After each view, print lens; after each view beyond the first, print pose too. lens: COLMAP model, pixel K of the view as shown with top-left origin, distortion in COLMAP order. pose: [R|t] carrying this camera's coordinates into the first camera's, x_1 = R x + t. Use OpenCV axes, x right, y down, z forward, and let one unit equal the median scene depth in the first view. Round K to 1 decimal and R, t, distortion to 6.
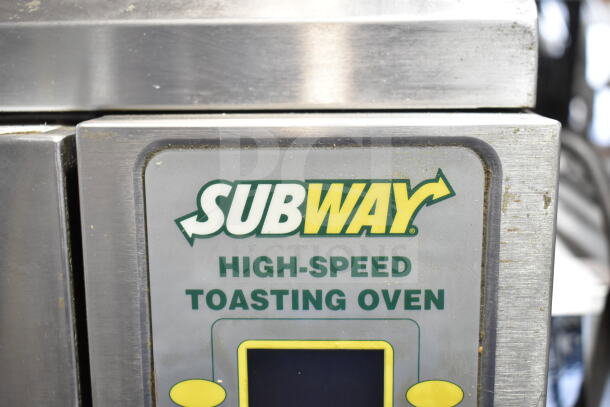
lens RADIAL K [[792.9, 0, 306.8], [0, 792.9, 201.8], [0, 0, 1]] dist [-0.025586, 0.000000]
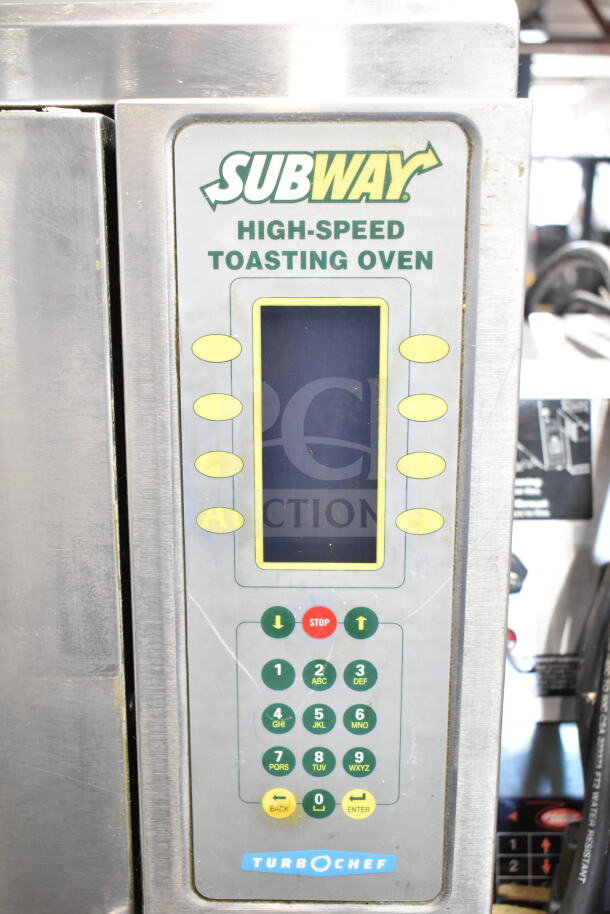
lens RADIAL K [[1024.6, 0, 300.8], [0, 1024.6, 458.5], [0, 0, 1]] dist [-0.018234, 0.000000]
pose [[0.999926, 0.007083, 0.009890, -0.031324], [-0.007364, 0.999564, 0.028599, 0.372070], [-0.009684, -0.028670, 0.999542, -0.498934]]
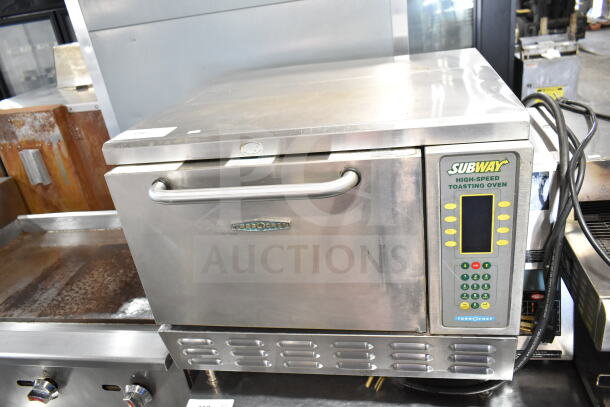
lens RADIAL K [[478.4, 0, 304.7], [0, 478.4, 203.5], [0, 0, 1]] dist [-0.002797, -0.005180]
pose [[0.980912, -0.047178, -0.188642, -0.466234], [0.093565, 0.964946, 0.245202, -0.568286], [0.170461, -0.258172, 0.950942, -1.901462]]
